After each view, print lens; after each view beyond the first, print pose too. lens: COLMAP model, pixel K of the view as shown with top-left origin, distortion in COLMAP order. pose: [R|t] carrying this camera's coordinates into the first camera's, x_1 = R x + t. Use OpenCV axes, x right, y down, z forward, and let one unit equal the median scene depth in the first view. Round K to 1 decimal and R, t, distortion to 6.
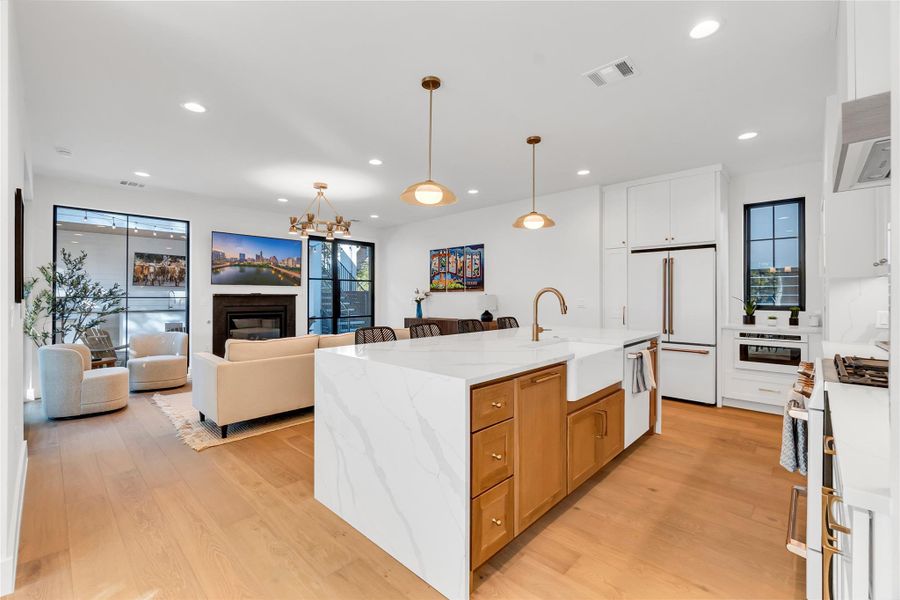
lens RADIAL K [[394.5, 0, 452.6], [0, 394.5, 294.7], [0, 0, 1]] dist [-0.001840, 0.001048]
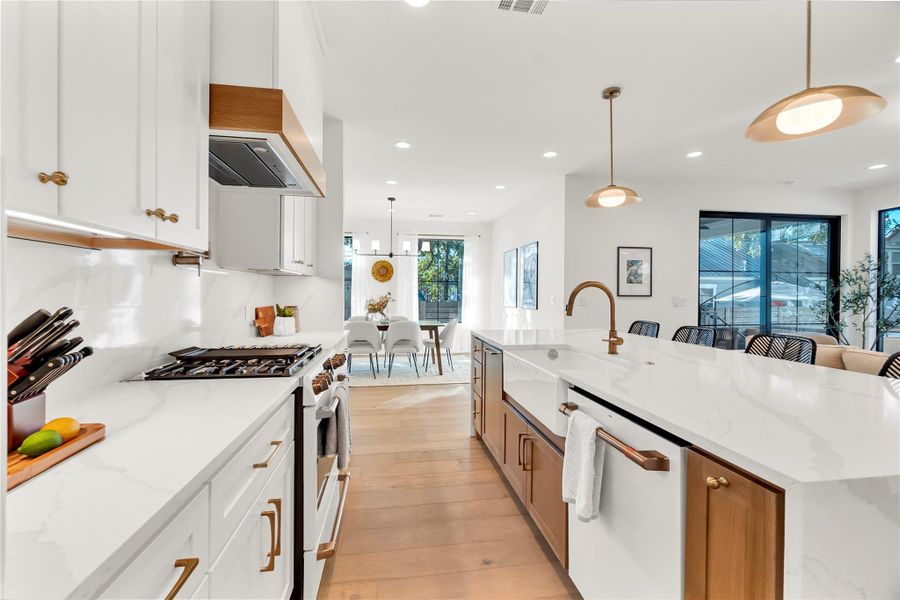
lens RADIAL K [[394.5, 0, 451.8], [0, 394.5, 296.3], [0, 0, 1]] dist [-0.001840, 0.001048]
pose [[-0.620555, -0.000152, -0.784163, 0.473163], [-0.007986, 0.999949, 0.006126, 0.003120], [0.784122, 0.010064, -0.620525, 0.593207]]
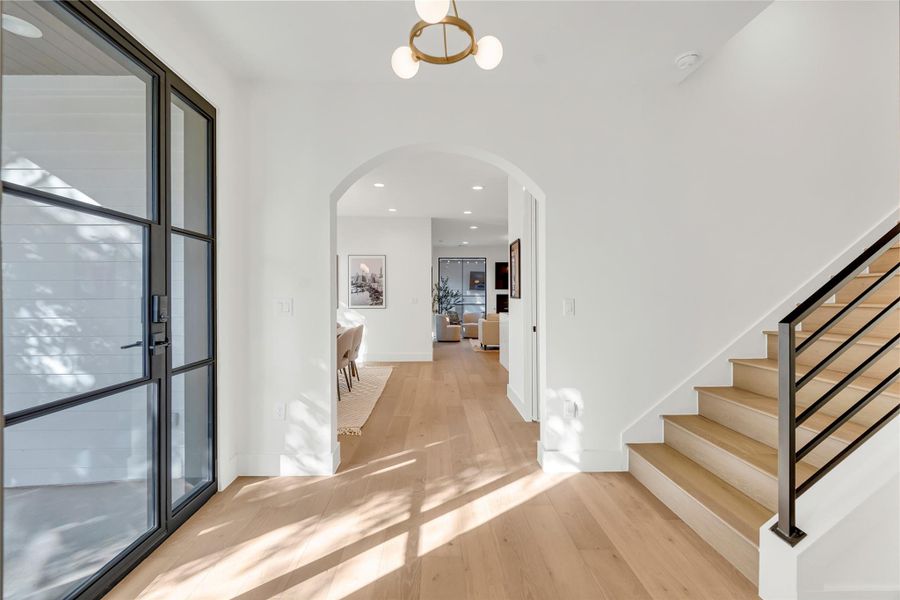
lens RADIAL K [[394.5, 0, 447.2], [0, 394.5, 296.0], [0, 0, 1]] dist [-0.001840, 0.001048]
pose [[0.716591, -0.004283, -0.697481, 0.575600], [0.007104, 0.999974, 0.001158, 0.002634], [0.697458, -0.005785, 0.716603, -0.565588]]
